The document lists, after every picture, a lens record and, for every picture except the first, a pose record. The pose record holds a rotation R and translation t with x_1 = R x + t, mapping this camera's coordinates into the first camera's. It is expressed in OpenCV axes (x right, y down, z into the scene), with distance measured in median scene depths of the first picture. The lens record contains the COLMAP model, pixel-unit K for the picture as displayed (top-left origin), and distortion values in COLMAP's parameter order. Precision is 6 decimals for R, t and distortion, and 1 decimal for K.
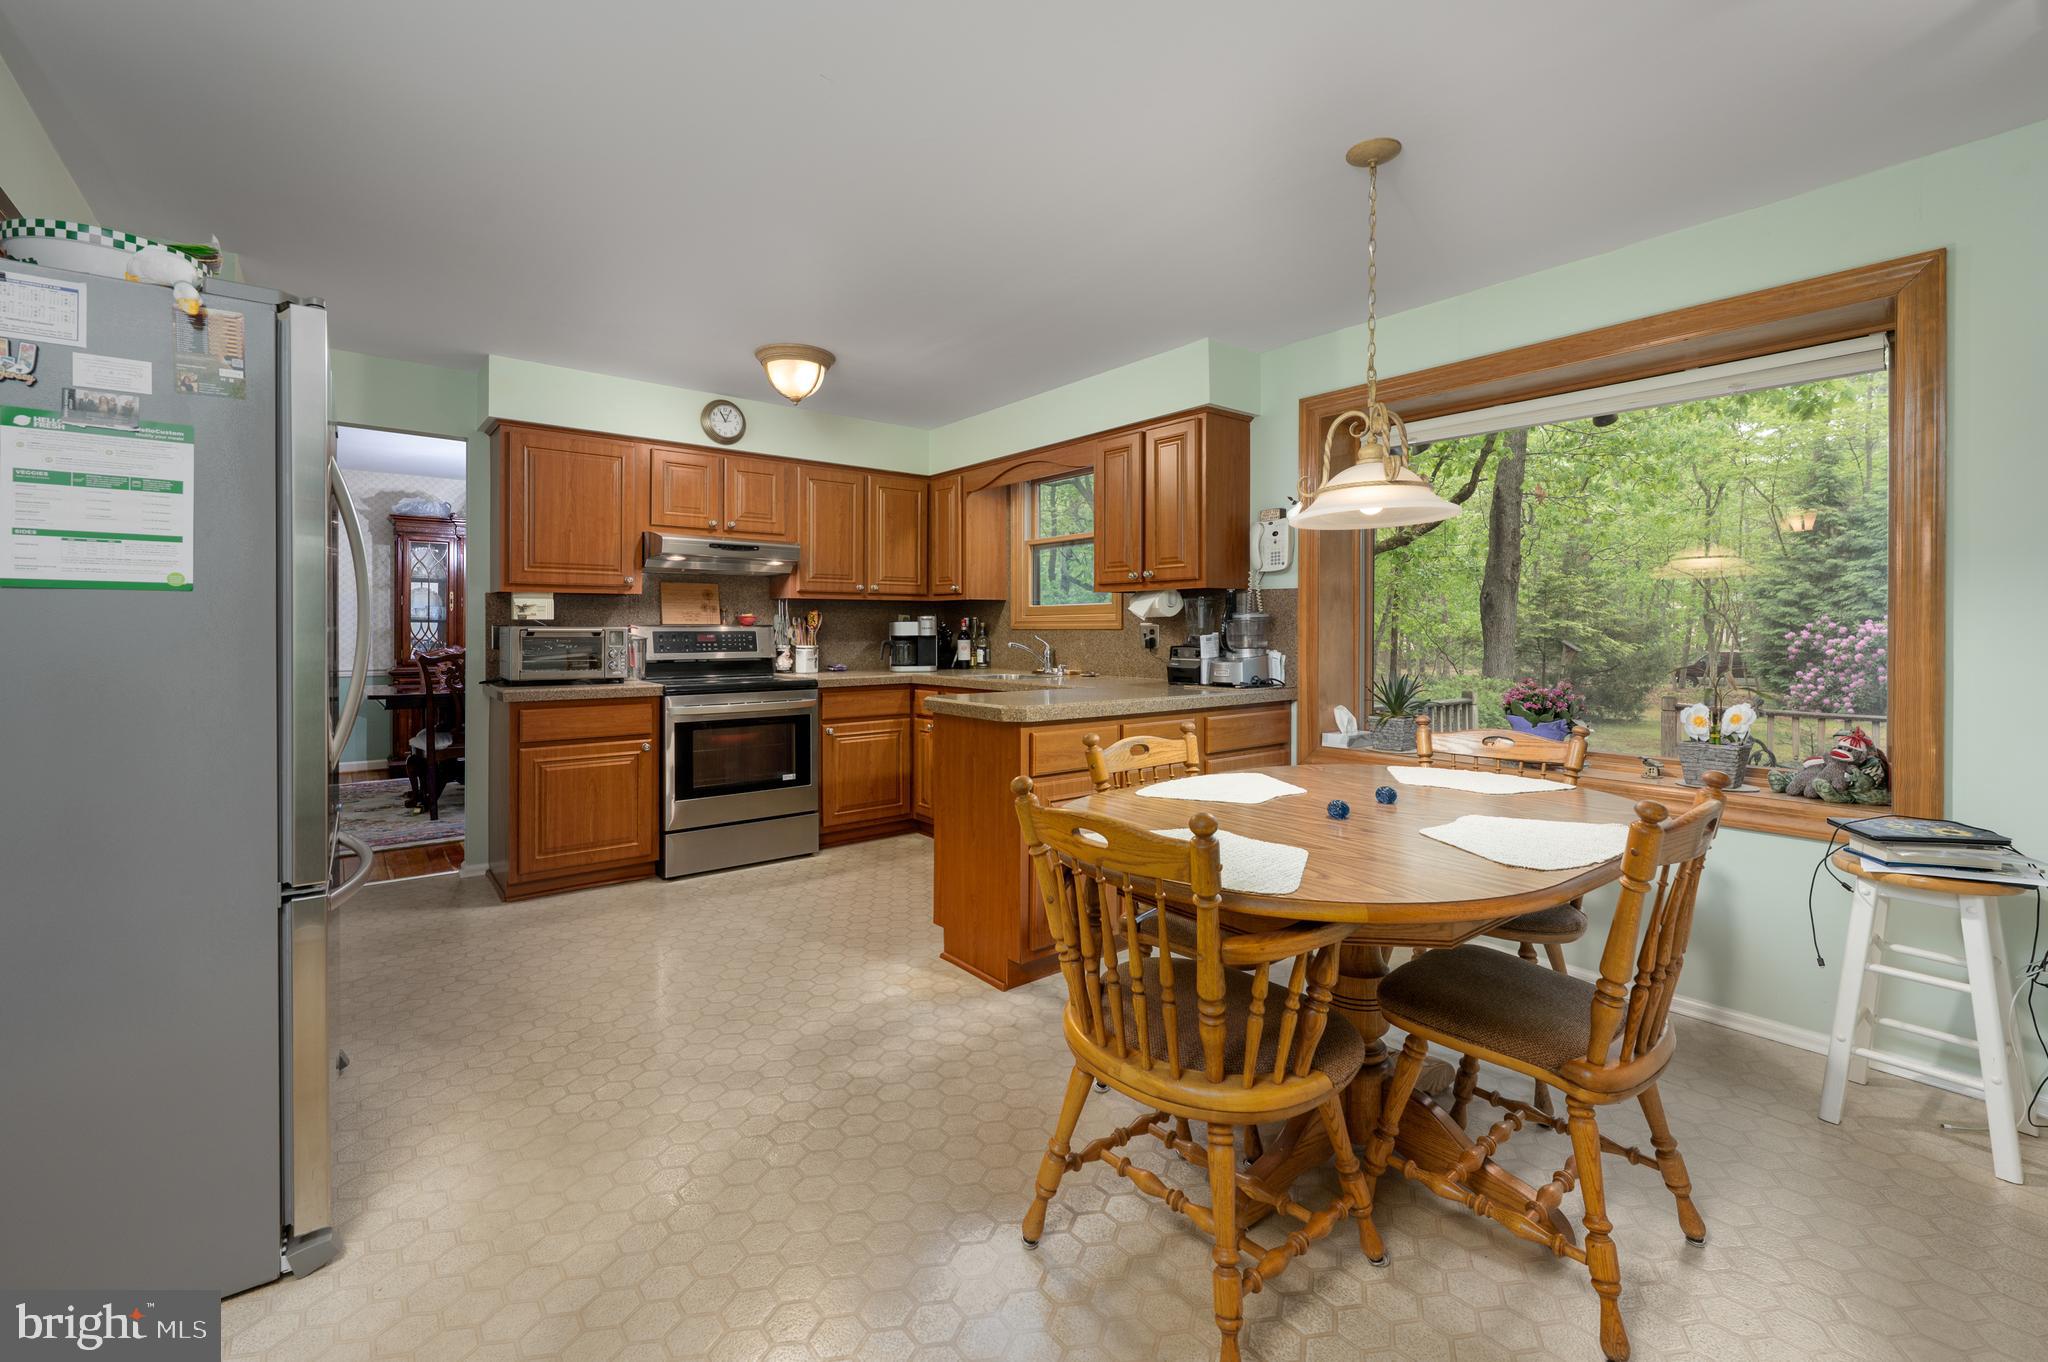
lens RADIAL K [[856.0, 0, 1013.2], [0, 856.0, 624.7], [0, 0, 1]] dist [-0.001117, -0.000090]
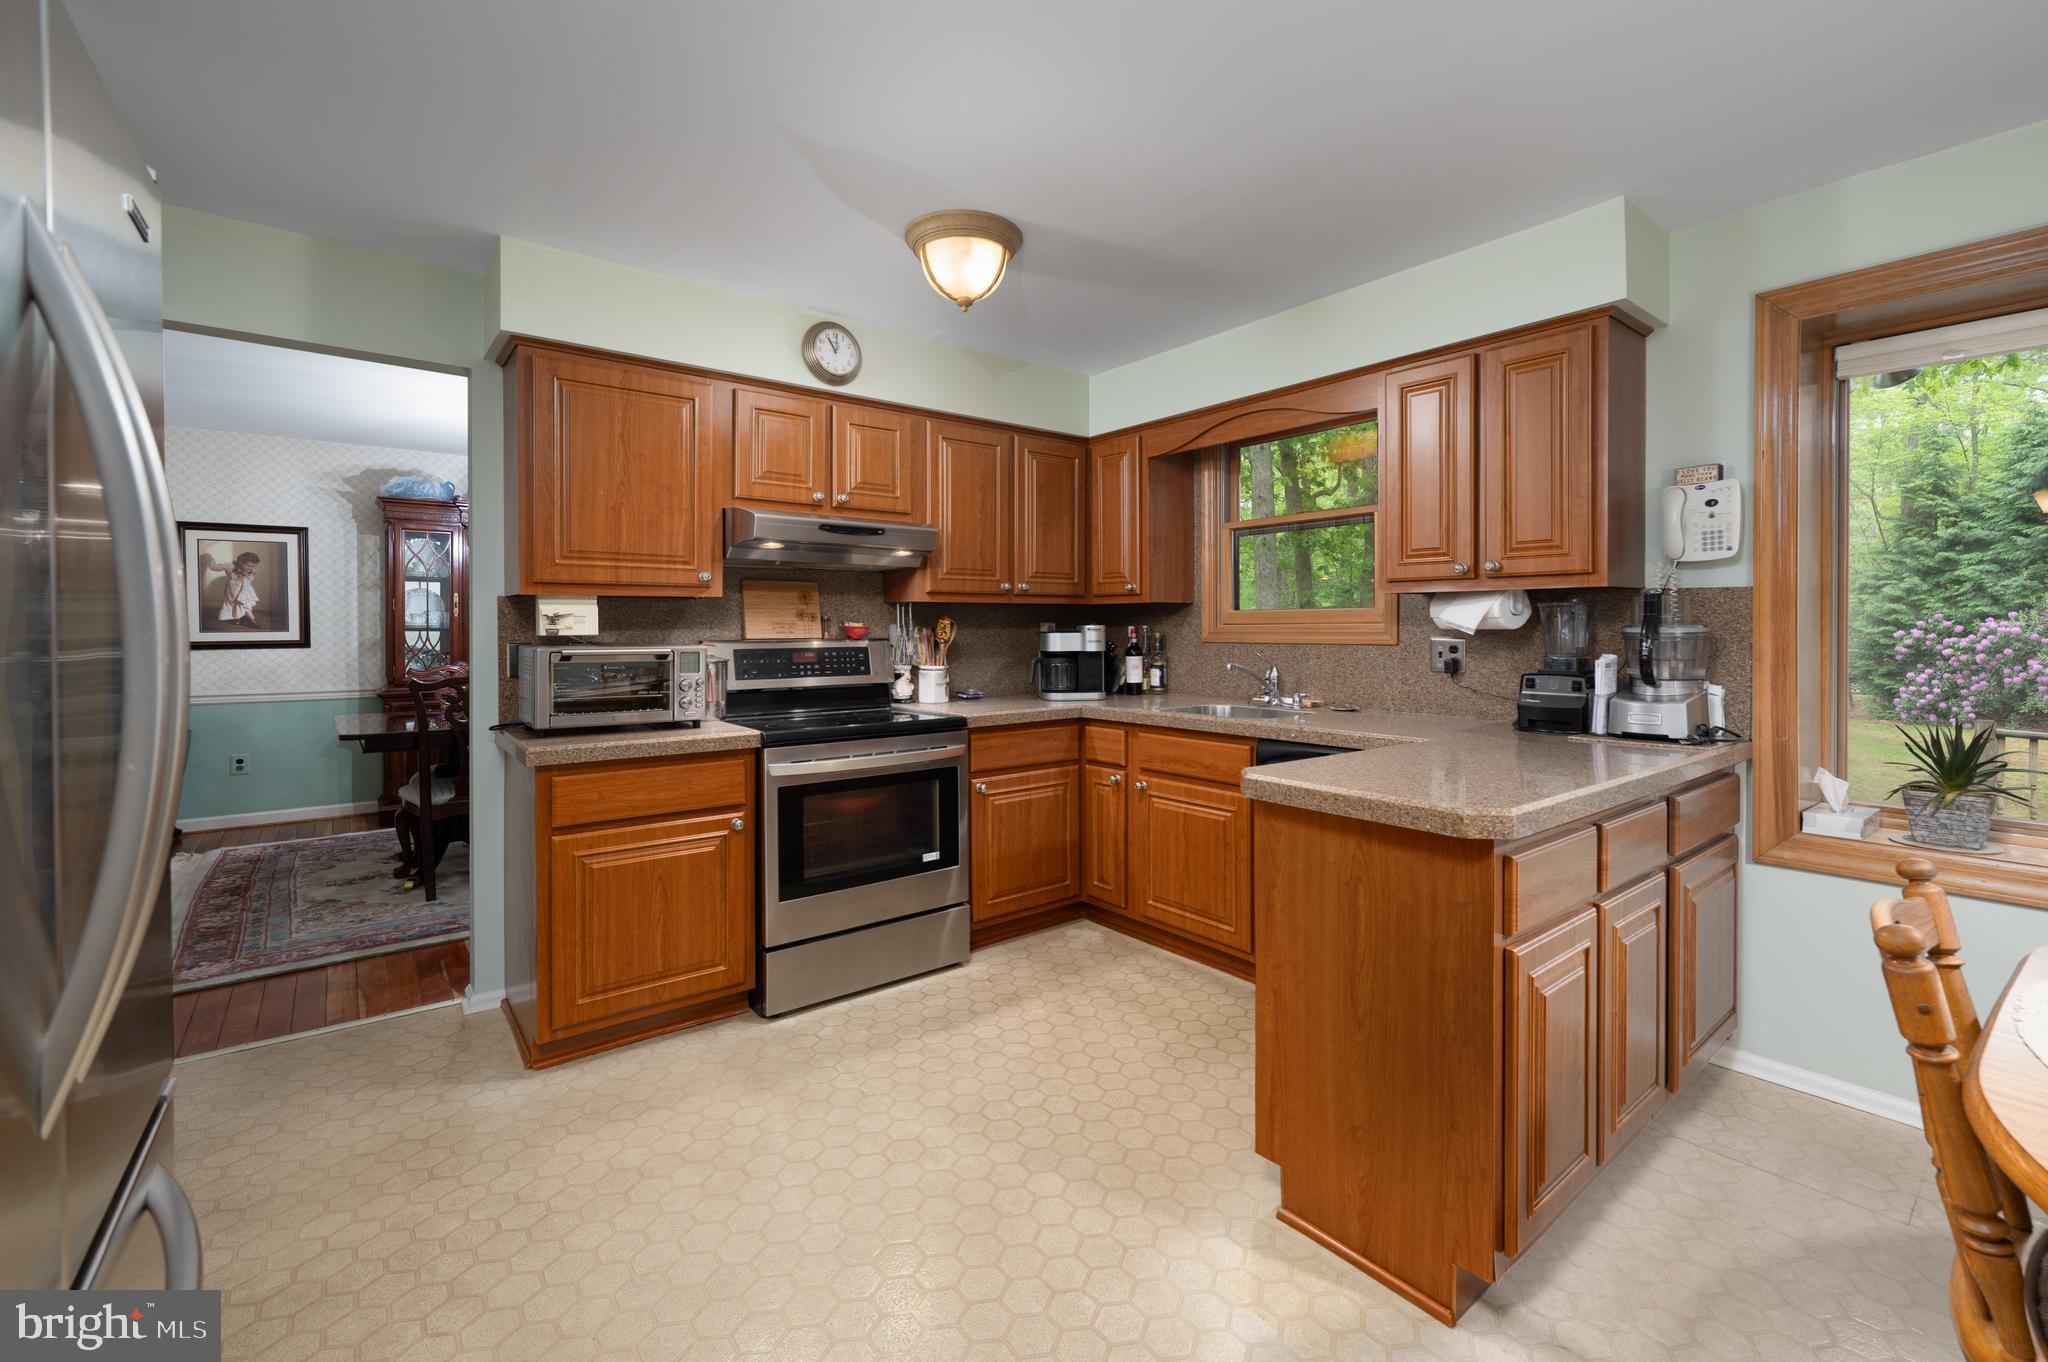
lens RADIAL K [[869.5, 0, 1034.9], [0, 869.5, 628.3], [0, 0, 1]] dist [-0.000537, 0.000085]
pose [[0.999996, -0.002795, 0.000177, -0.165927], [0.002794, 0.999977, 0.006255, -0.013282], [-0.000194, -0.006254, 0.999980, 0.269817]]
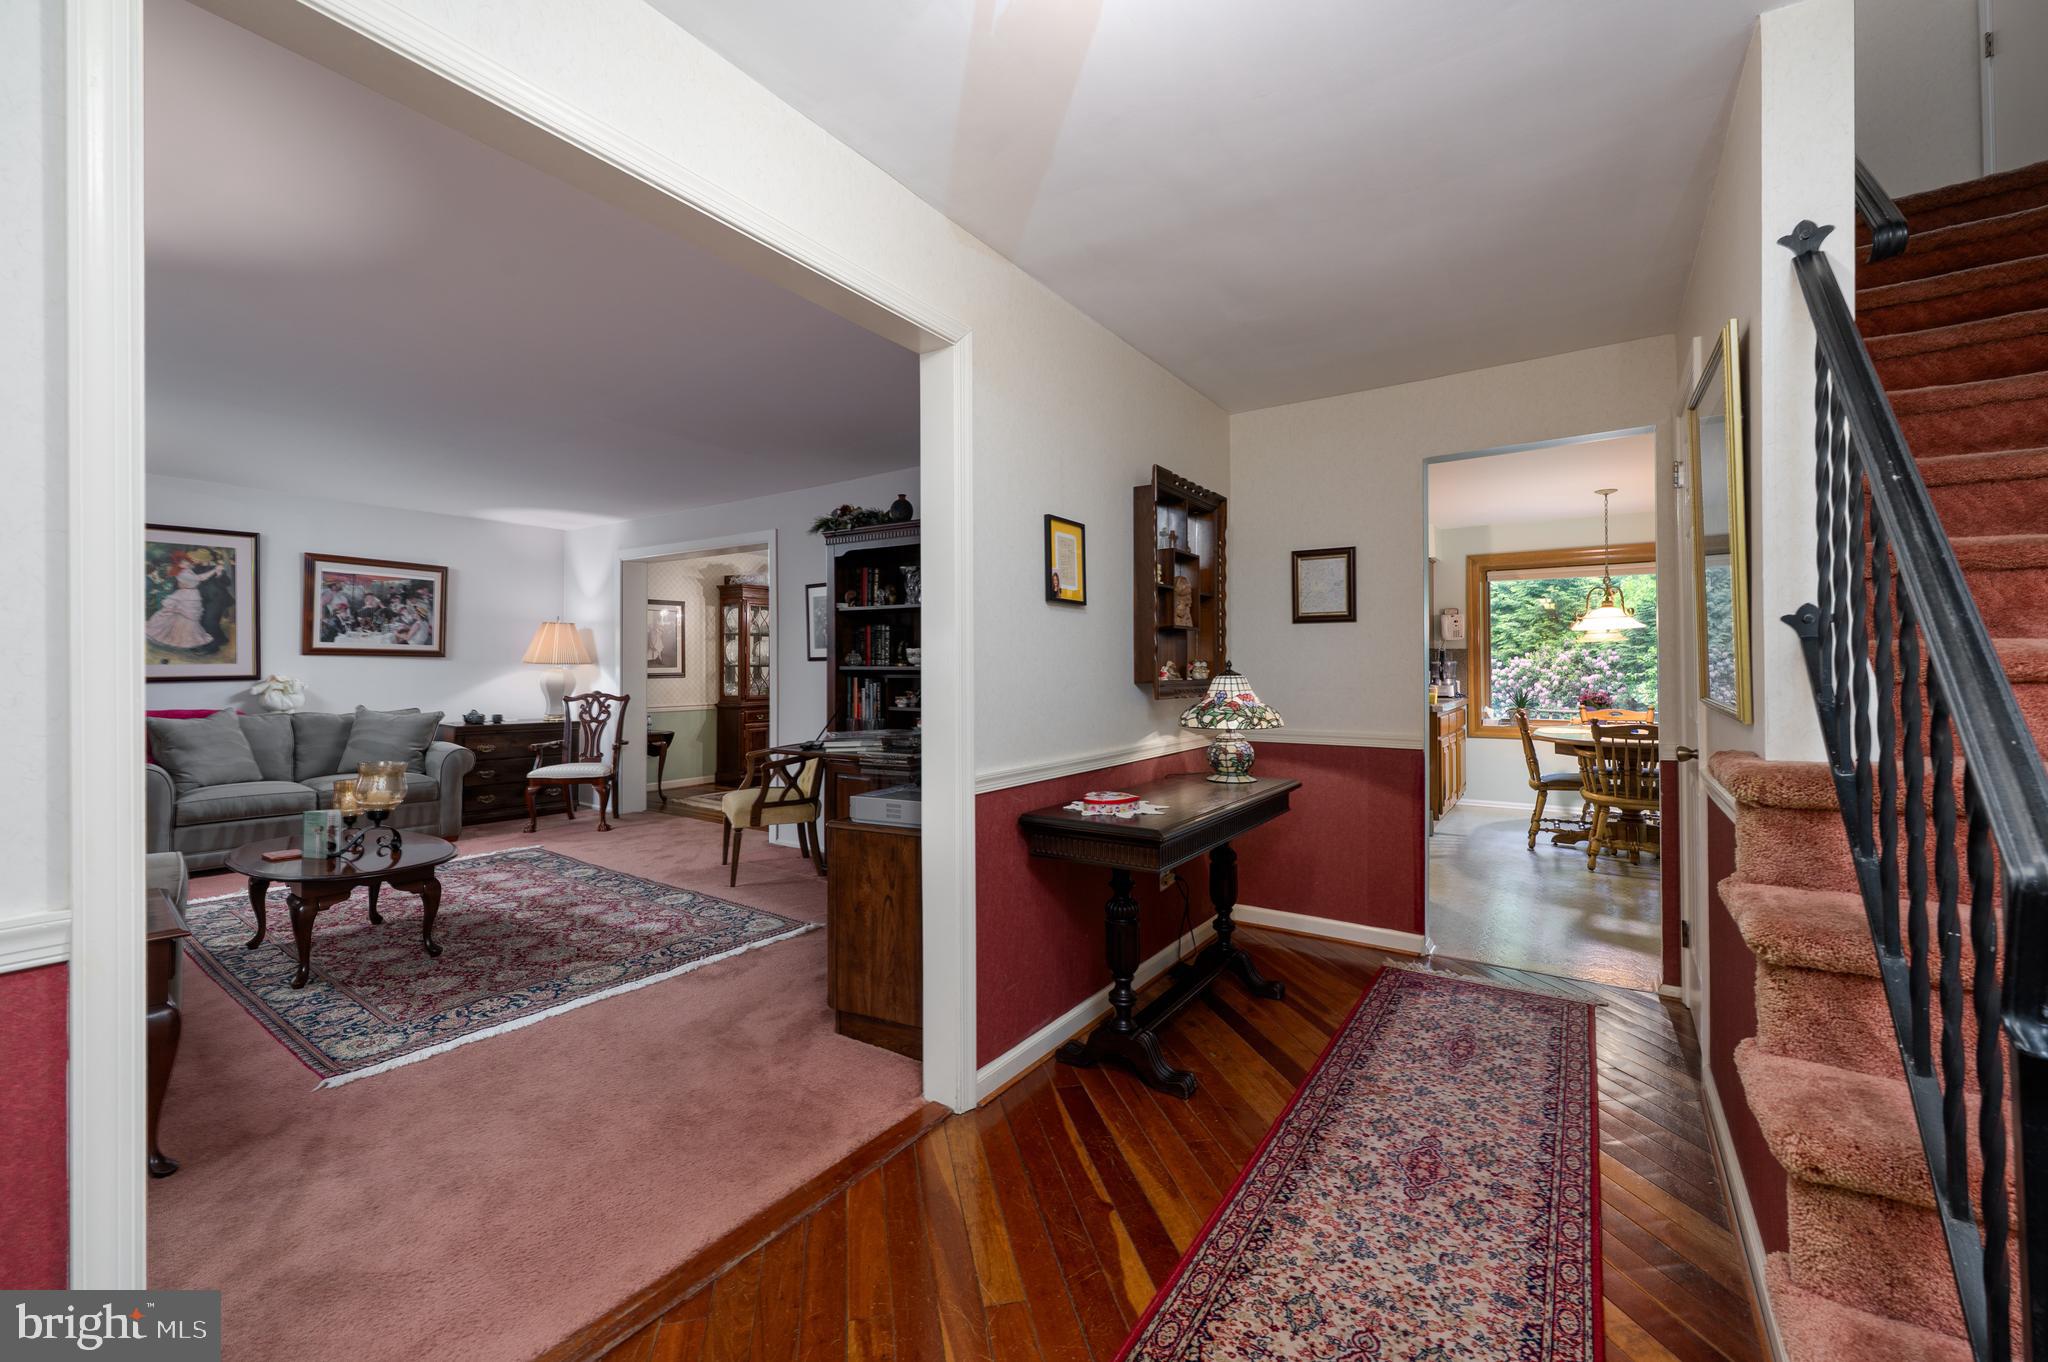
lens RADIAL K [[823.2, 0, 1020.7], [0, 823.2, 645.7], [0, 0, 1]] dist [-0.000236, 0.000002]
pose [[0.956917, 0.000472, 0.290362, -0.988108], [0.004774, 0.999838, -0.017359, -0.016455], [-0.290324, 0.017997, 0.956759, -0.444227]]
